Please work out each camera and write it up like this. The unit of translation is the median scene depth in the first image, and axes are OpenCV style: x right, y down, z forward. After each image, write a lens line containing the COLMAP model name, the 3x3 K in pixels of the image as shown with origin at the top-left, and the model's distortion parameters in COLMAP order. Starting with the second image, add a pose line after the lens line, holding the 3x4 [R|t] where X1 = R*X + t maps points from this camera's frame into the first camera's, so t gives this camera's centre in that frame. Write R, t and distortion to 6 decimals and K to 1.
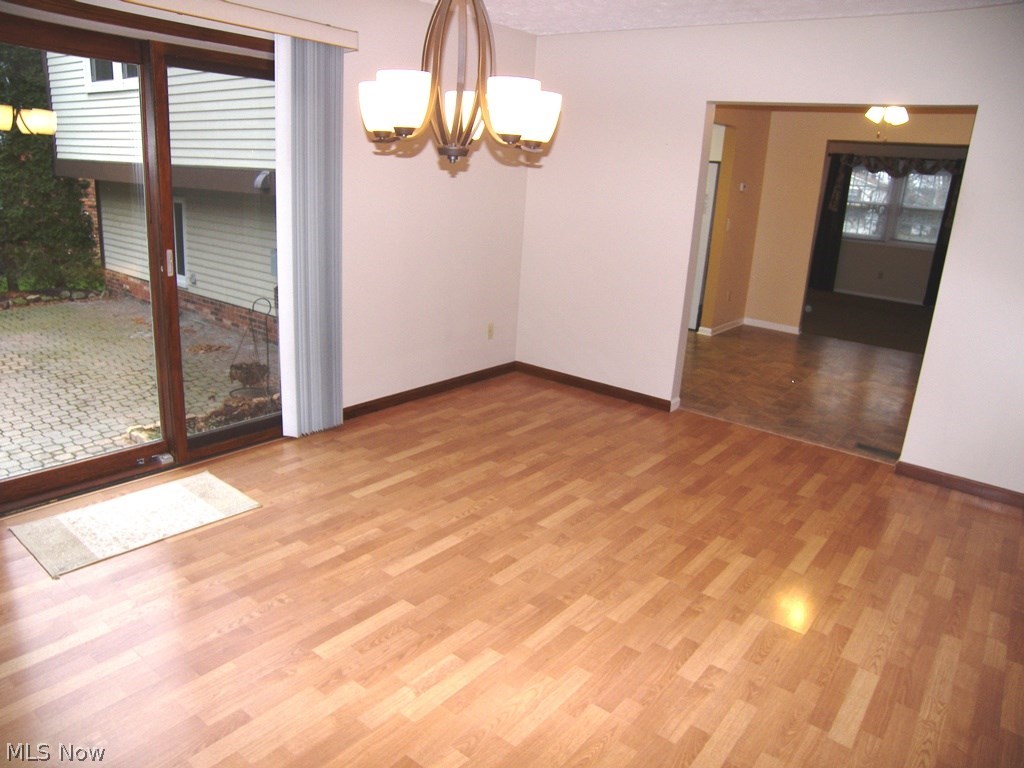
lens RADIAL K [[715.6, 0, 507.5], [0, 715.6, 380.8], [0, 0, 1]] dist [-0.157520, 0.109907]
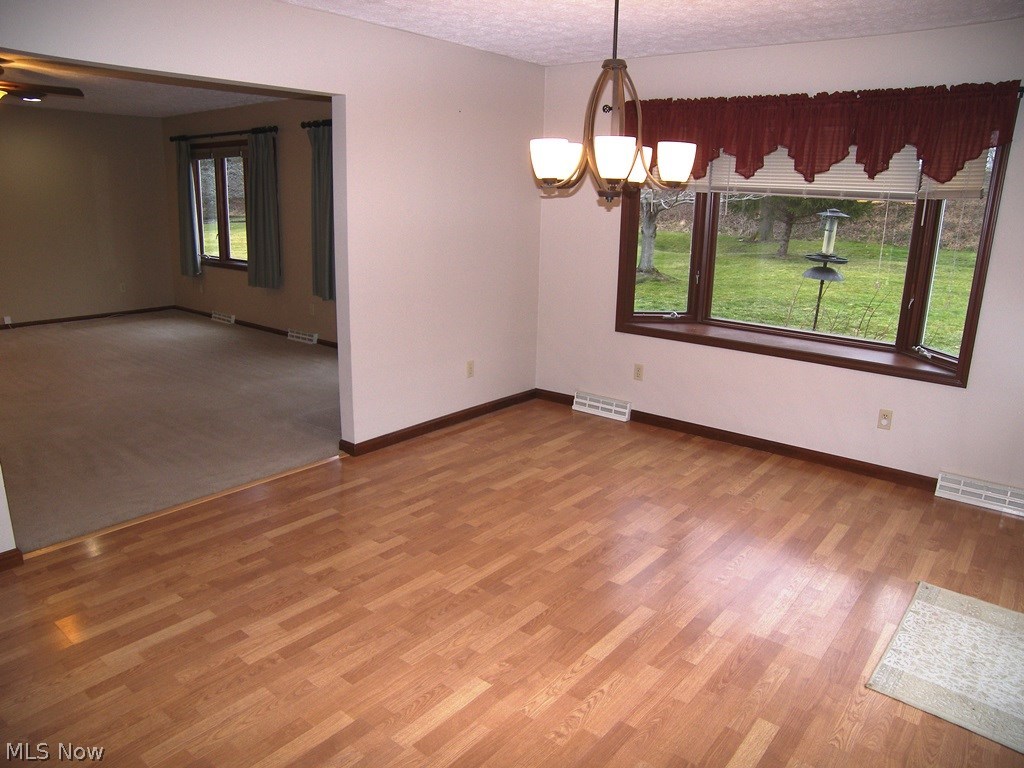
lens RADIAL K [[715.6, 0, 507.5], [0, 715.6, 380.8], [0, 0, 1]] dist [-0.157520, 0.109907]
pose [[-0.996420, -0.084474, -0.003327, 0.056294], [-0.074052, 0.853150, 0.516383, -0.453821], [-0.040783, 0.514781, -0.856351, 1.516642]]
